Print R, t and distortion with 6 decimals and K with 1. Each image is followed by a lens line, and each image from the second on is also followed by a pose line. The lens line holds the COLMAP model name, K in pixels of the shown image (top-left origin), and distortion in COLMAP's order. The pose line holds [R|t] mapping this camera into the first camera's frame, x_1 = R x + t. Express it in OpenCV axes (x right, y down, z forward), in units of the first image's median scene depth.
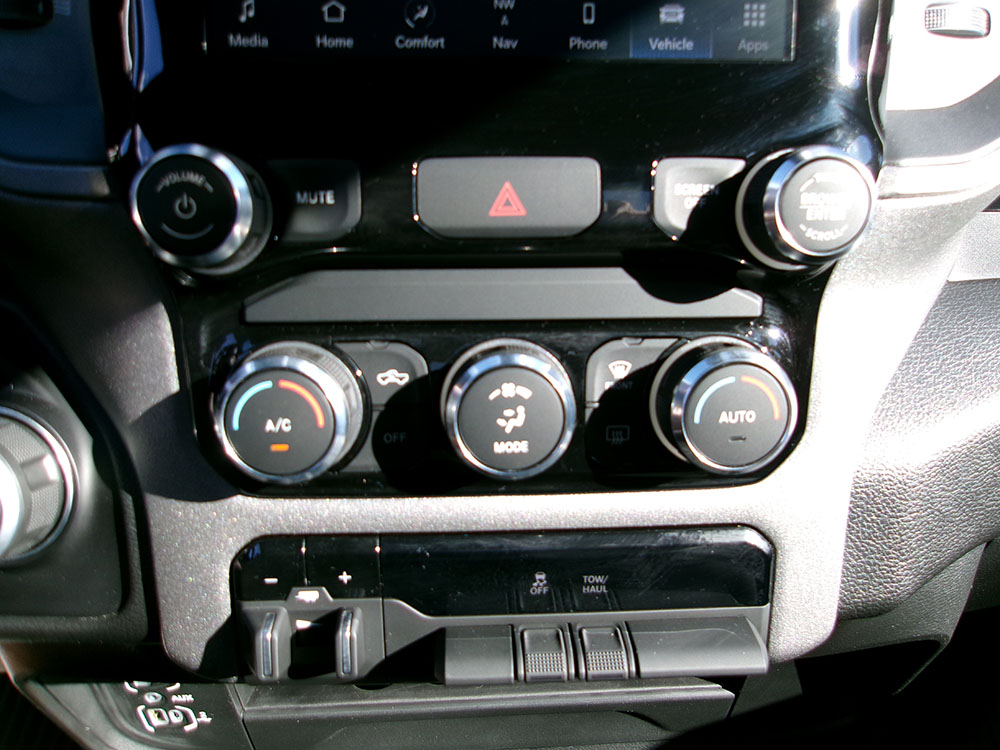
lens RADIAL K [[776.0, 0, 504.6], [0, 776.0, 366.2], [0, 0, 1]] dist [-0.009559, 0.010079]
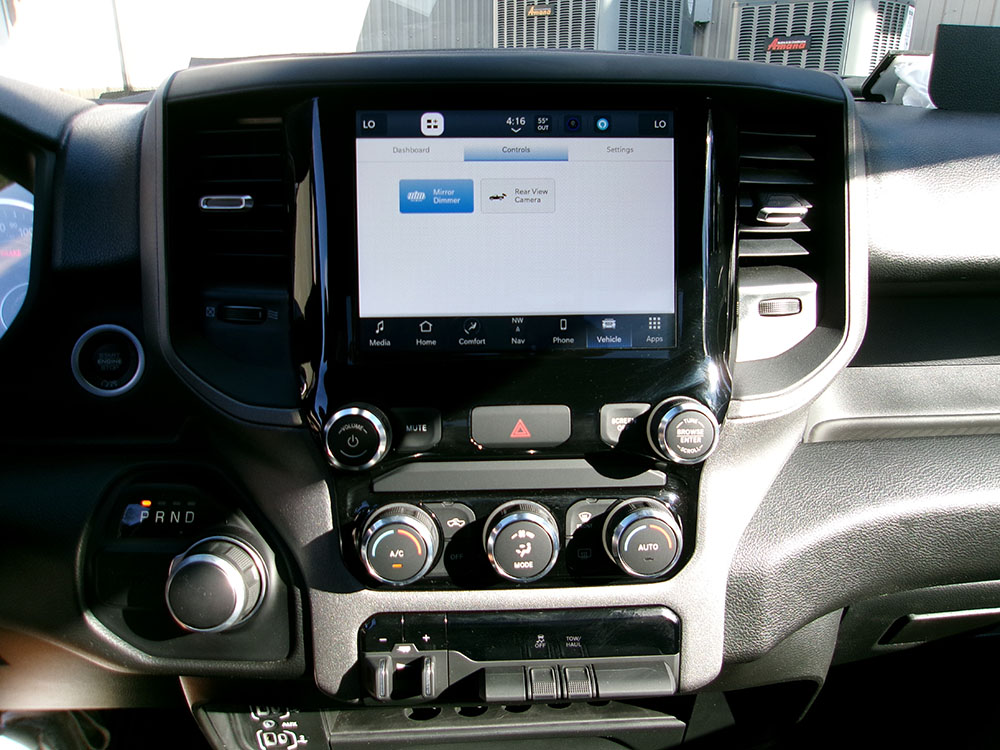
lens RADIAL K [[744.7, 0, 500.0], [0, 744.7, 375.0], [0, 0, 1]] dist [-0.015505, 0.009569]
pose [[0.999870, -0.006877, -0.014611, -0.015851], [0.005826, 0.997476, -0.070769, -0.191180], [0.015061, 0.070675, 0.997386, -0.682305]]
